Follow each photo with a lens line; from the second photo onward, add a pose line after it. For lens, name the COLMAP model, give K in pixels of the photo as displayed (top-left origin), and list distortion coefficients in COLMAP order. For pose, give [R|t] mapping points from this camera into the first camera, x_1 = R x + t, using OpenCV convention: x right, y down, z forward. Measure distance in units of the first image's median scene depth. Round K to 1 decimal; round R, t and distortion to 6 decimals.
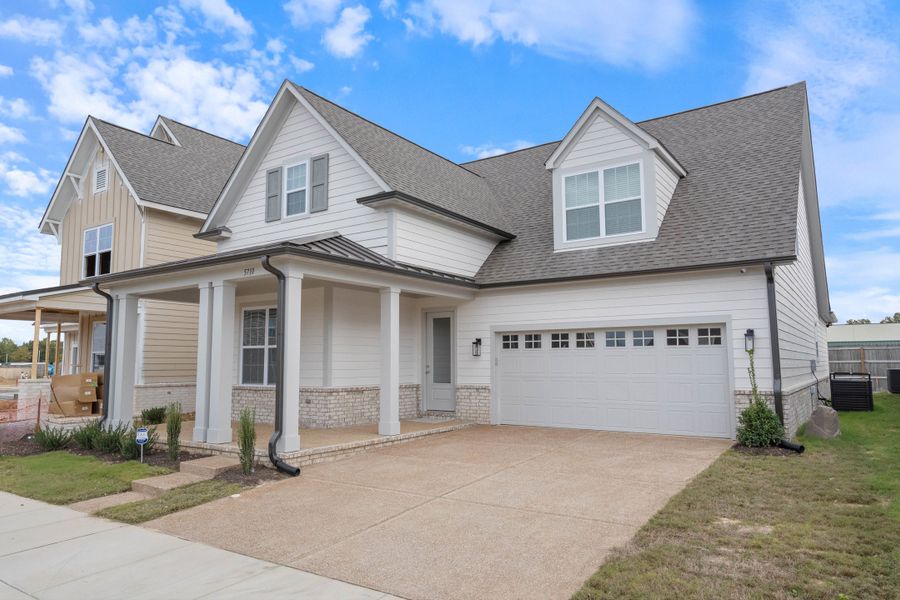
lens RADIAL K [[570.8, 0, 450.0], [0, 570.8, 300.0], [0, 0, 1]] dist [-0.000732, 0.000050]
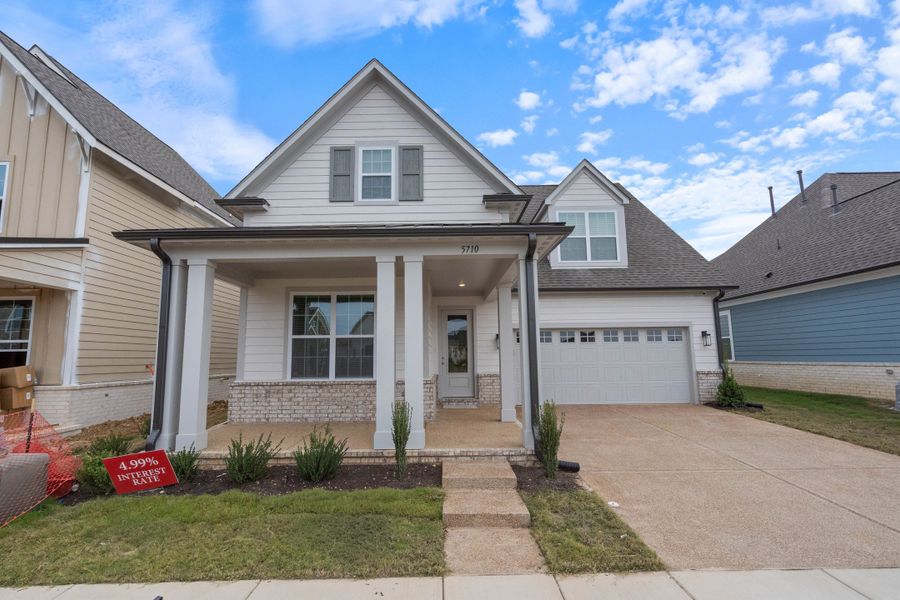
lens RADIAL K [[414.2, 0, 445.2], [0, 414.2, 302.1], [0, 0, 1]] dist [-0.003198, -0.000044]
pose [[0.836695, 0.067370, 0.543509, -0.539360], [-0.053011, 0.997708, -0.042063, 0.045735], [-0.545097, 0.006382, 0.838349, 0.353561]]
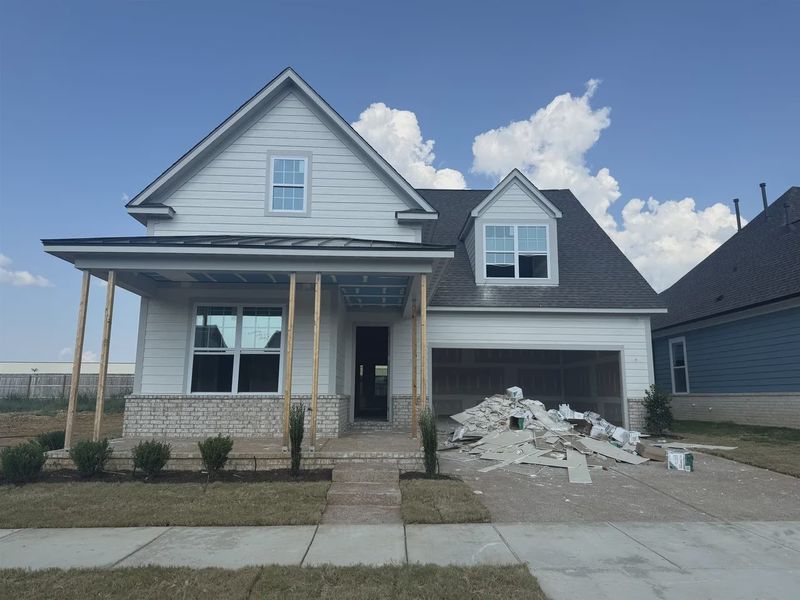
lens RADIAL K [[530.1, 0, 400.0], [0, 530.1, 300.0], [0, 0, 1]] dist [0.055334, -0.001274]
pose [[0.817743, 0.111884, 0.564604, -0.596836], [-0.074130, 0.993228, -0.089456, 0.061375], [-0.570789, 0.031298, 0.820500, 0.176631]]
